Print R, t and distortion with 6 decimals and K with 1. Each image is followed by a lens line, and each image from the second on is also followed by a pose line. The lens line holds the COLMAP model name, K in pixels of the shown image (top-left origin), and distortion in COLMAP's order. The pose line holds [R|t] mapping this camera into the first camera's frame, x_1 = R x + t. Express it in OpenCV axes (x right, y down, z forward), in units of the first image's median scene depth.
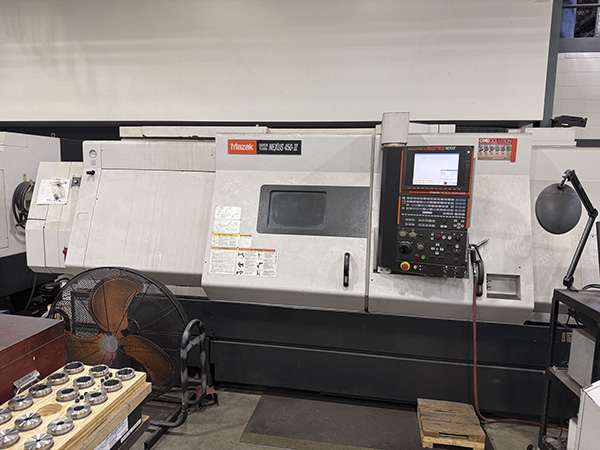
lens RADIAL K [[416.6, 0, 300.0], [0, 416.6, 225.0], [0, 0, 1]] dist [0.165763, -0.239108]
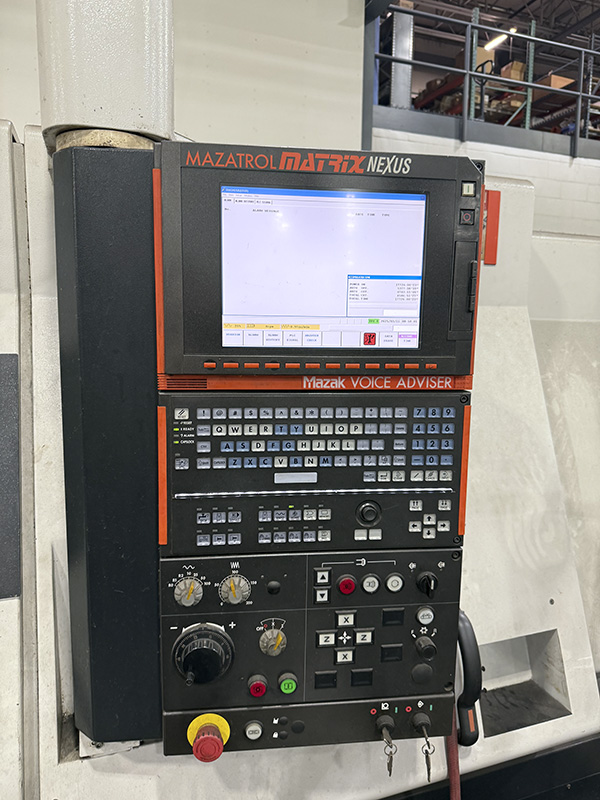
lens RADIAL K [[575.5, 0, 298.7], [0, 575.5, 381.4], [0, 0, 1]] dist [0.001004, -0.006488]
pose [[0.874886, -0.060701, 0.480511, 0.168213], [0.064368, 0.997887, 0.008861, -0.080177], [-0.480033, 0.023177, 0.876944, 0.747329]]
